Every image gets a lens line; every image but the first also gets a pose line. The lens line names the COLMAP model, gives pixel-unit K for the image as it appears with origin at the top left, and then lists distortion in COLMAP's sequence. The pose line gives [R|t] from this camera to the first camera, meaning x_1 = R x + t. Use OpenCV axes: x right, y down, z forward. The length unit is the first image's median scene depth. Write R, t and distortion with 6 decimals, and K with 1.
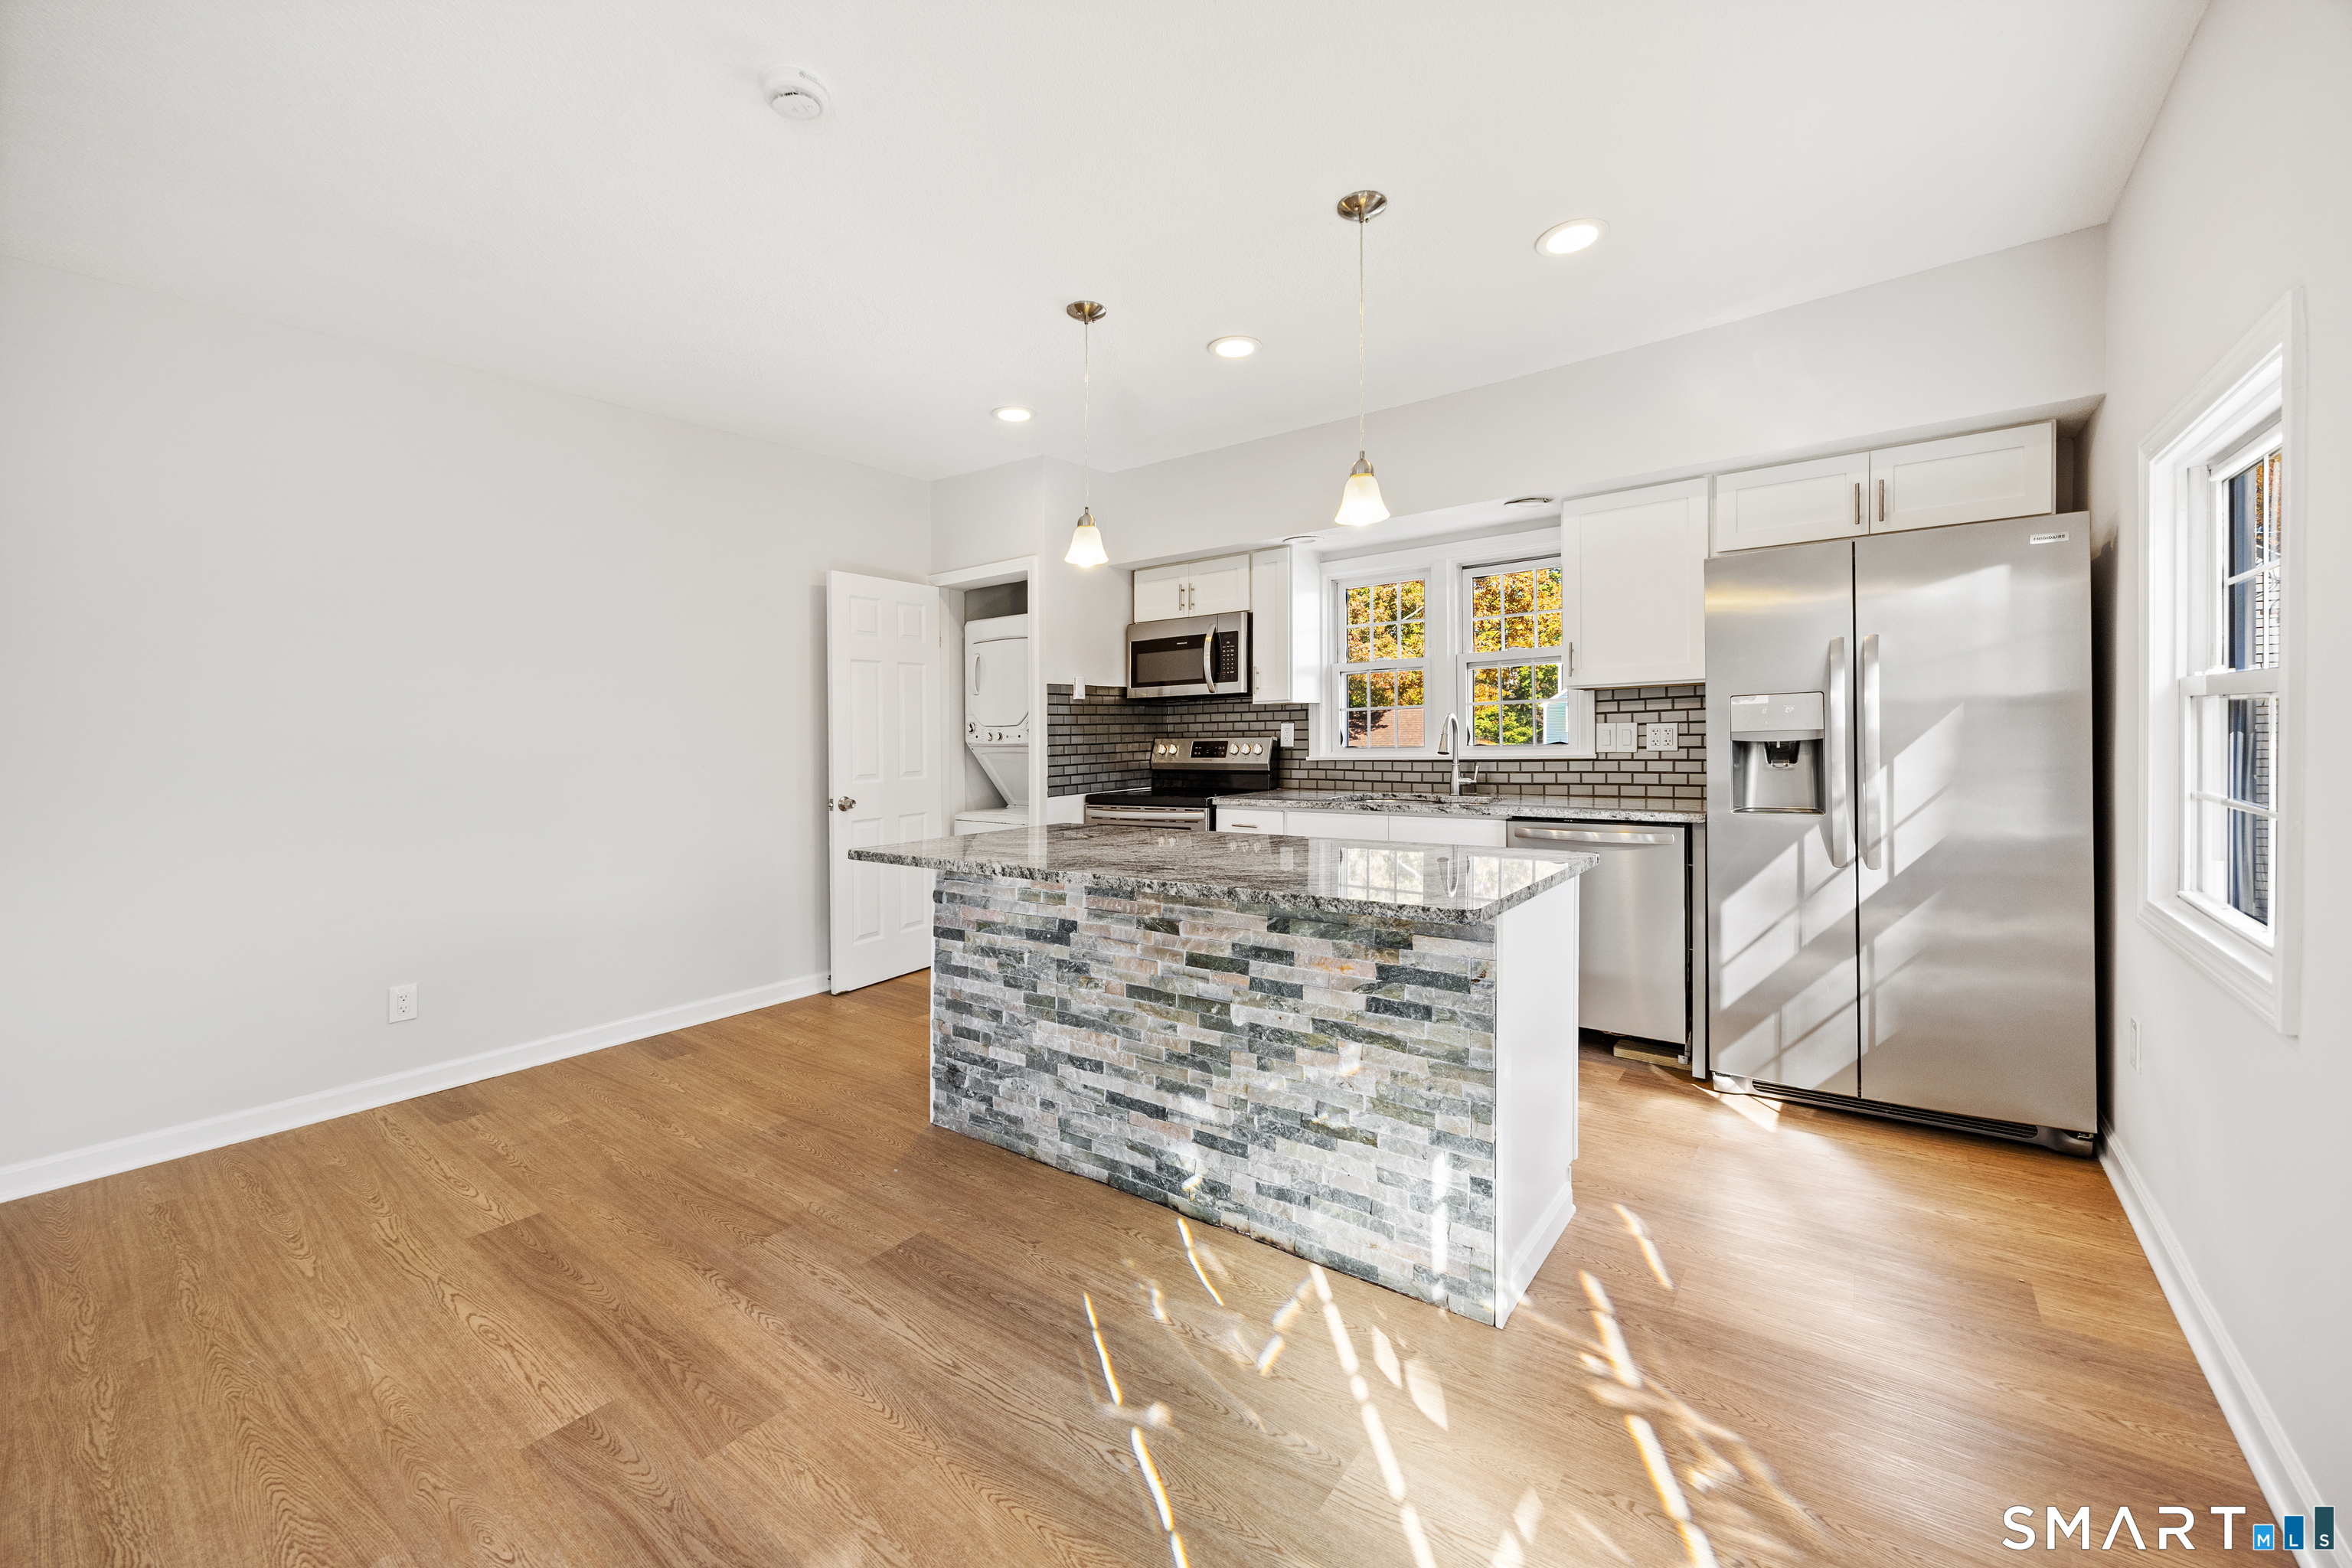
lens RADIAL K [[930.9, 0, 1160.7], [0, 930.9, 682.5], [0, 0, 1]] dist [0.005100, 0.000503]
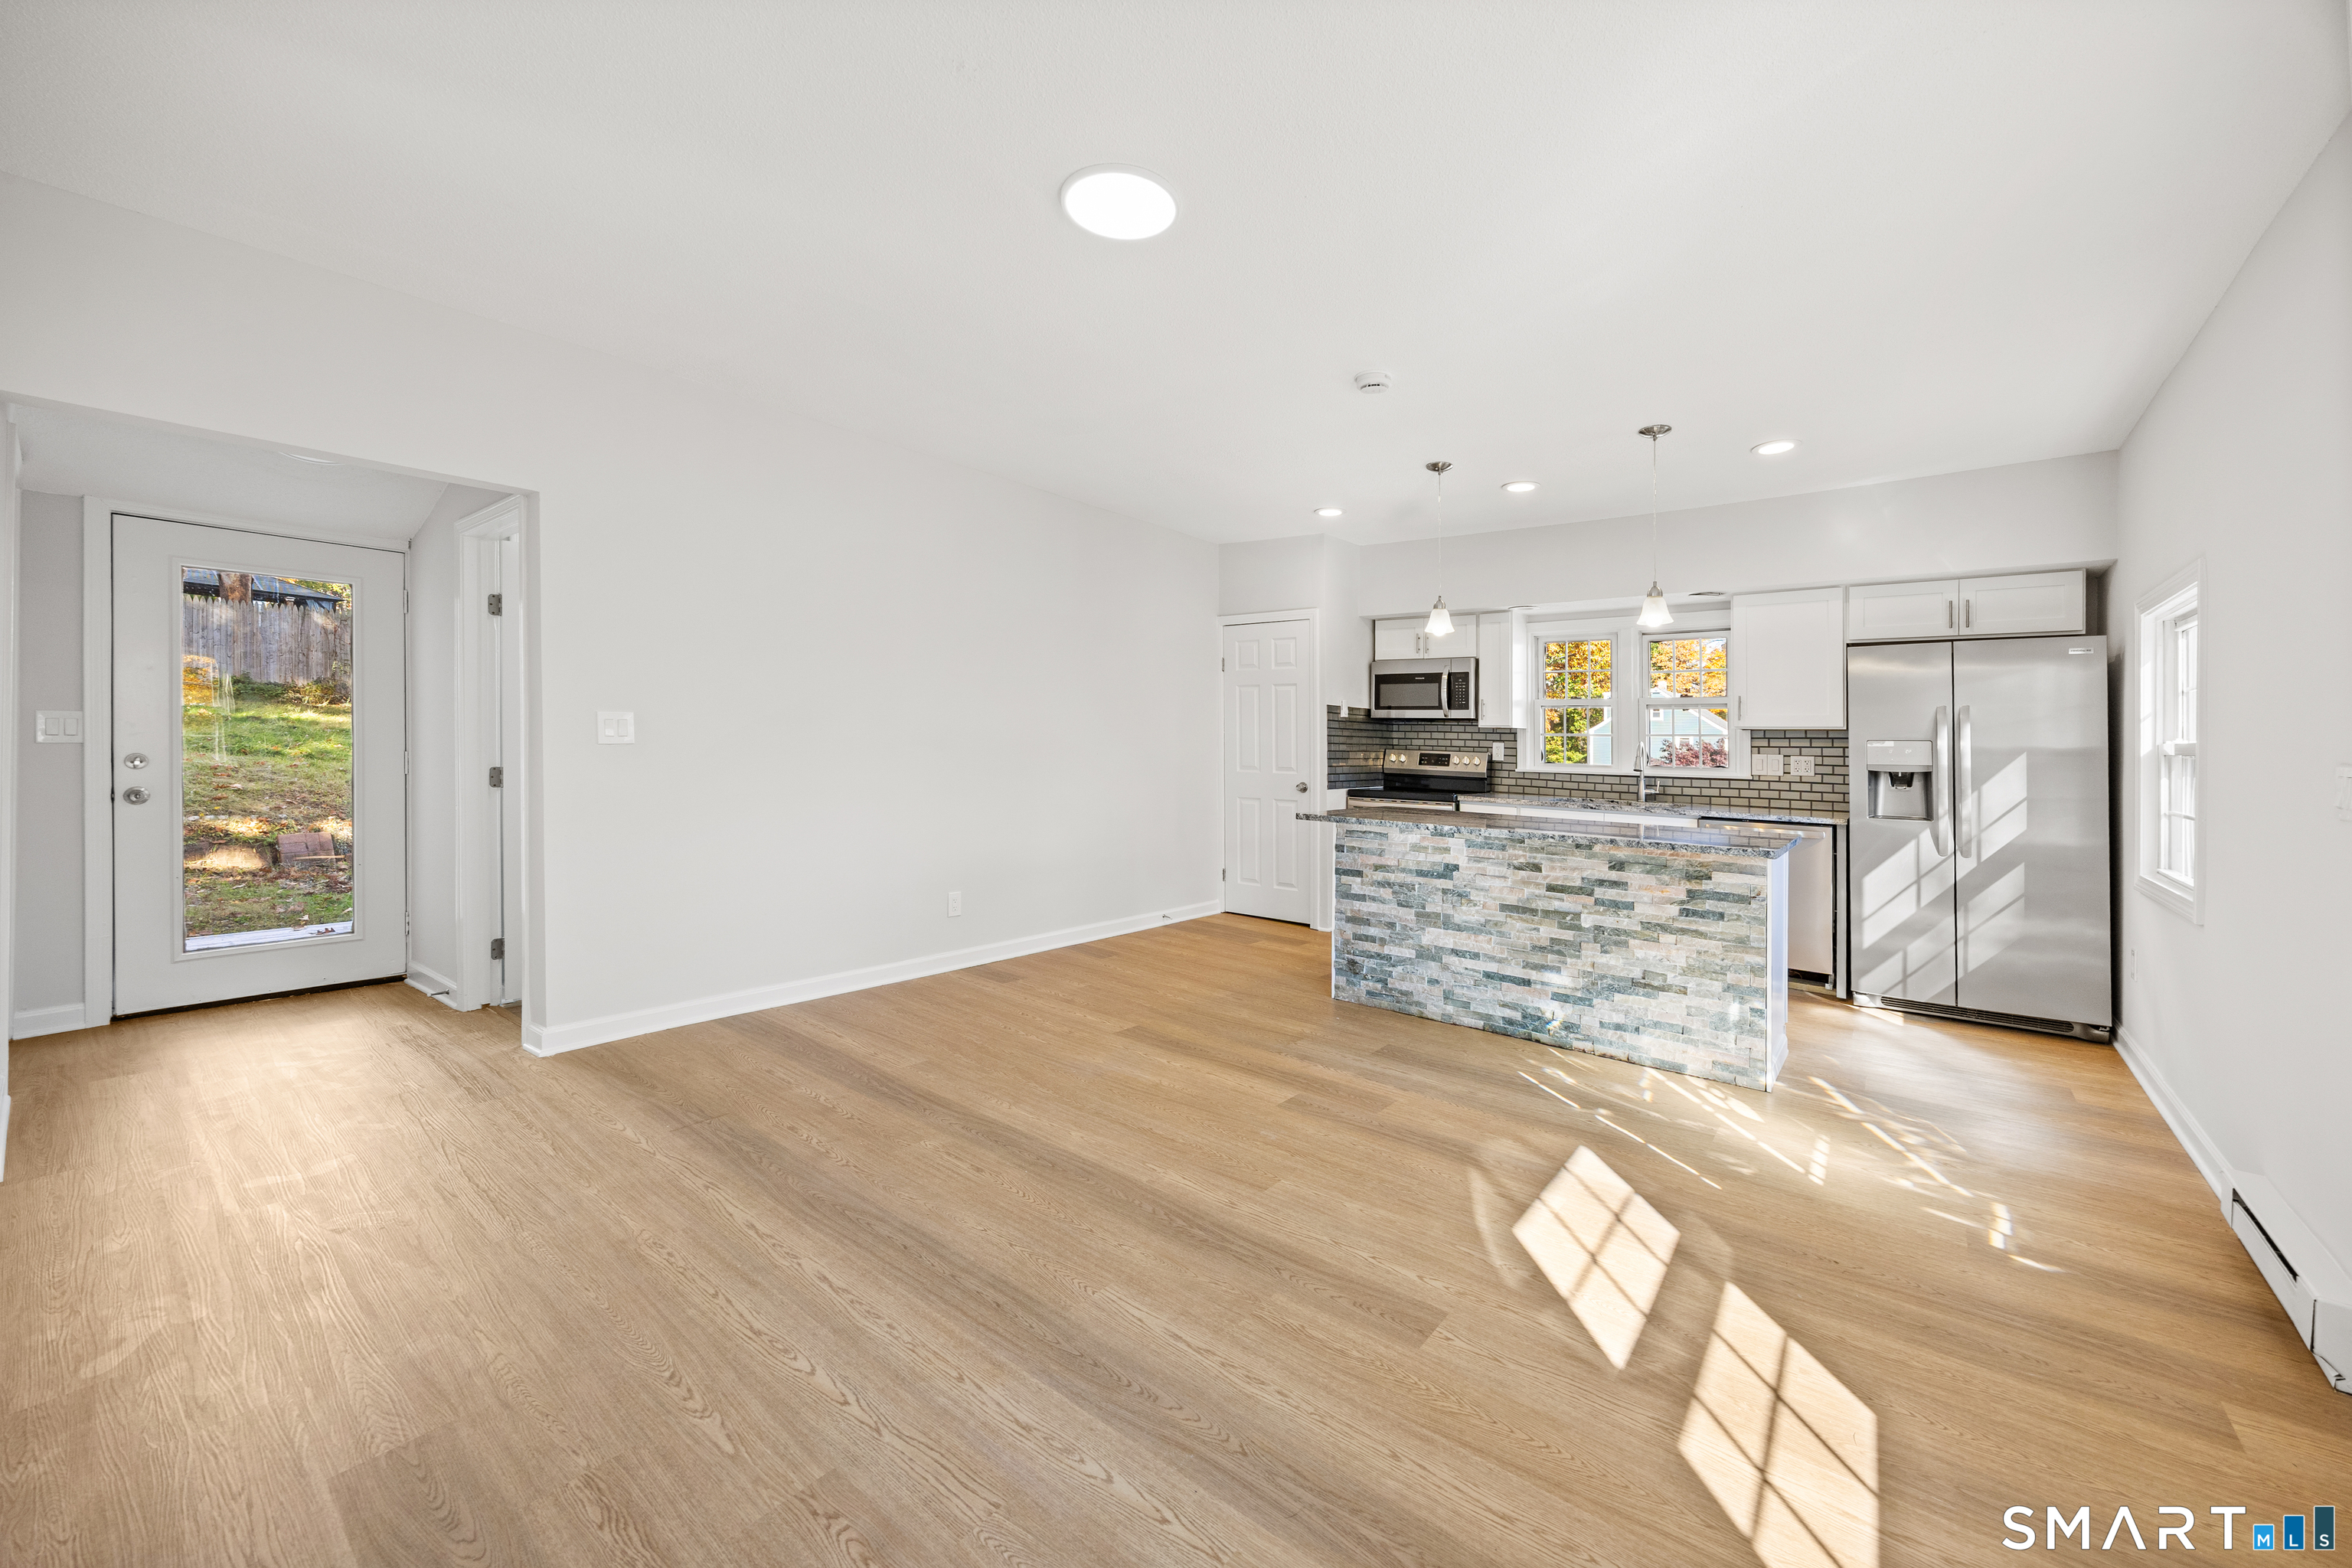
lens RADIAL K [[911.0, 0, 1187.6], [0, 911.0, 647.6], [0, 0, 1]] dist [-0.000453, 0.002609]
pose [[0.998821, 0.045788, -0.016145, -0.525887], [-0.046517, 0.997759, -0.048095, -0.014789], [0.013906, 0.048790, 0.998712, -0.553471]]
